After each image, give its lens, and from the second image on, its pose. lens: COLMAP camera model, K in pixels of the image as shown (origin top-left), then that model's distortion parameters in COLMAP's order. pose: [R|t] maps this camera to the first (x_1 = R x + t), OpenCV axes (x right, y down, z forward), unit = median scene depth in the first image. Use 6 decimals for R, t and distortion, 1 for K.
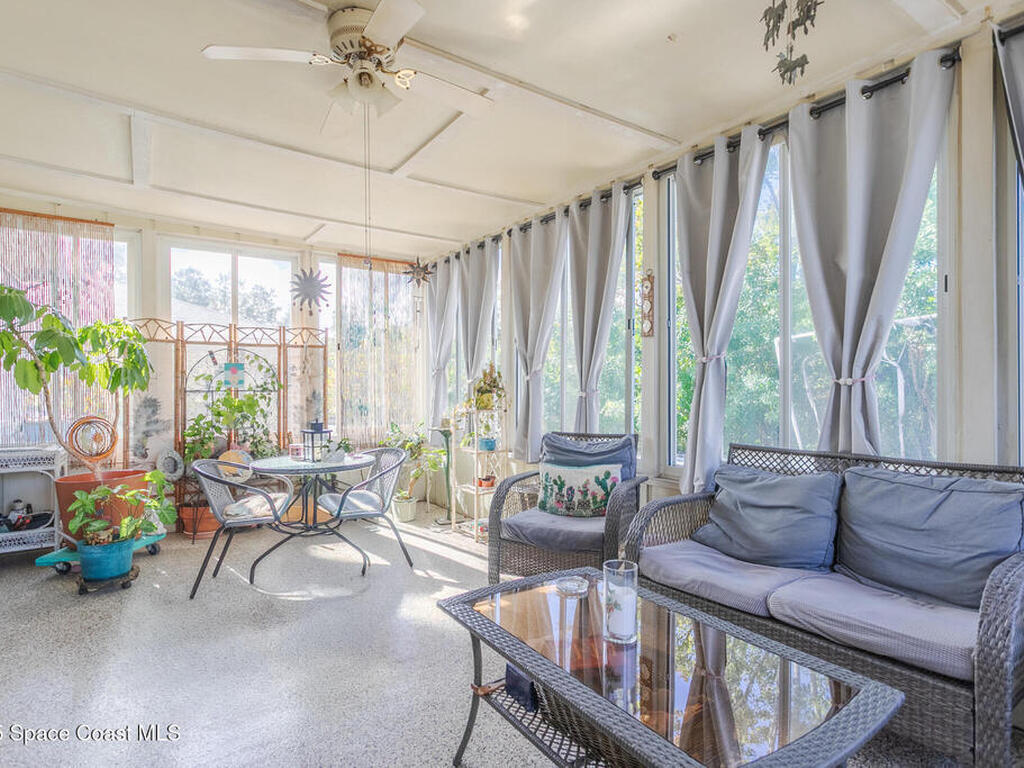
lens RADIAL K [[549.0, 0, 512.9], [0, 549.0, 390.1], [0, 0, 1]] dist [-0.007531, 0.005412]
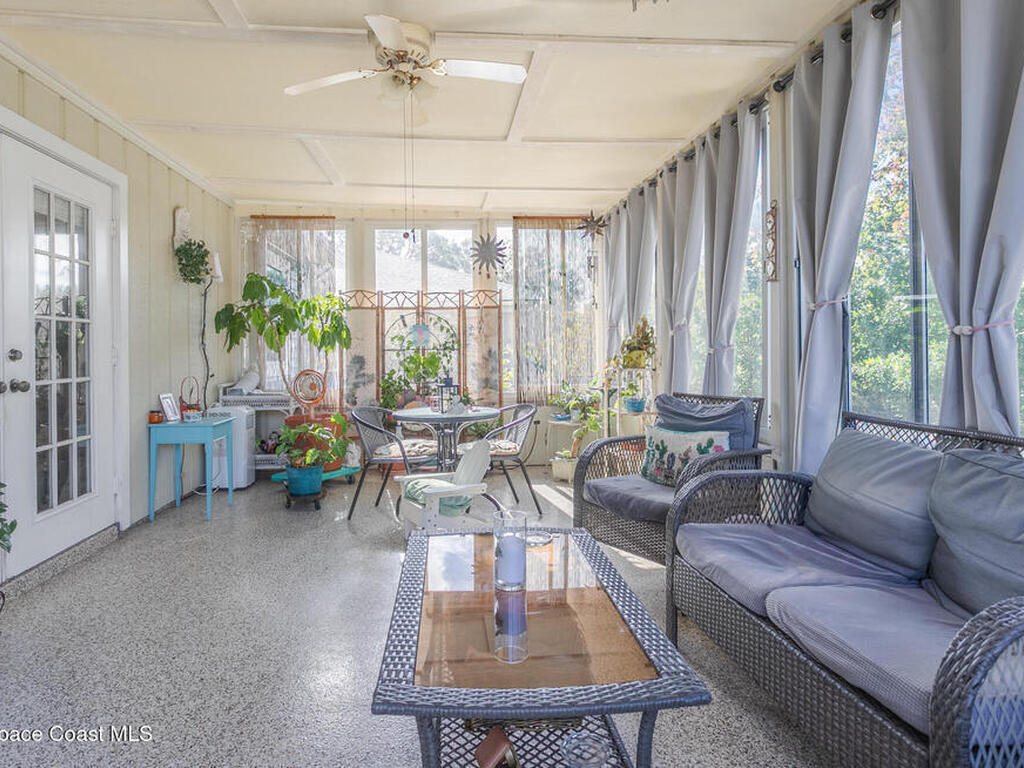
lens RADIAL K [[593.9, 0, 489.0], [0, 593.9, 340.2], [0, 0, 1]] dist [-0.003840, 0.003766]
pose [[0.865647, -0.013141, -0.500482, 0.254154], [0.005541, 0.999846, -0.016669, 0.003980], [0.500624, 0.011657, 0.865586, 0.004734]]
